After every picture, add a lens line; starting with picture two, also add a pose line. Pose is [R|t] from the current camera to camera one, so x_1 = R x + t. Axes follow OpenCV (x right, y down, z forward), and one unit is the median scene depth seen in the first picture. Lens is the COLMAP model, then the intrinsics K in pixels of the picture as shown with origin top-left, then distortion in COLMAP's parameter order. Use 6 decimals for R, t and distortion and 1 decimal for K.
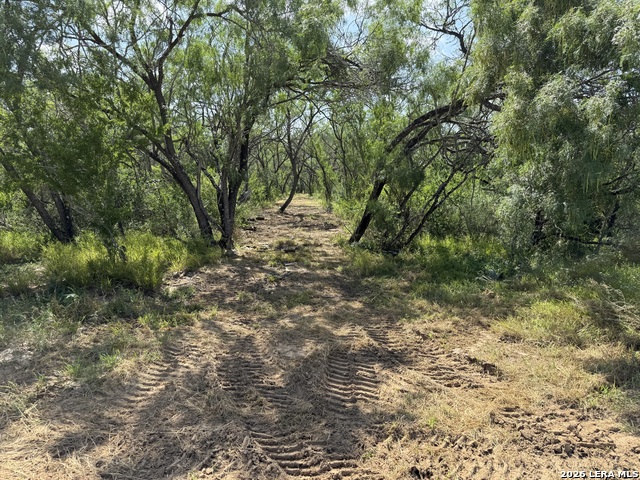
lens RADIAL K [[444.9, 0, 320.0], [0, 444.9, 240.0], [0, 0, 1]] dist [0.055854, -0.095645]
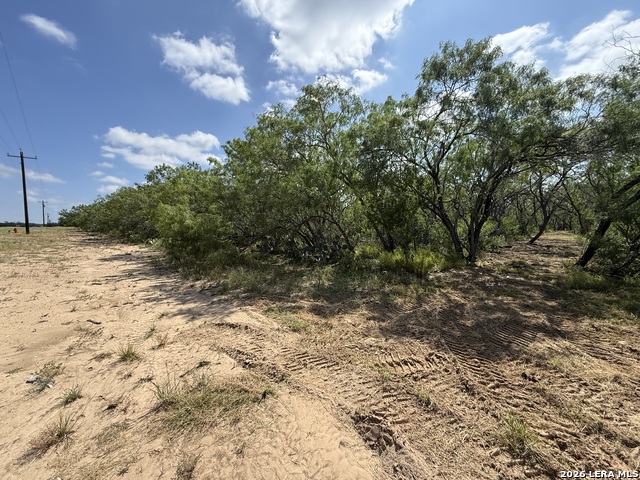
lens RADIAL K [[257.4, 0, 320.0], [0, 257.4, 240.0], [0, 0, 1]] dist [-0.000765, 0.003674]
pose [[0.686132, 0.031231, -0.726807, 0.137602], [-0.079257, 0.996340, -0.032009, 0.018271], [0.723147, 0.079567, 0.686096, -0.143341]]
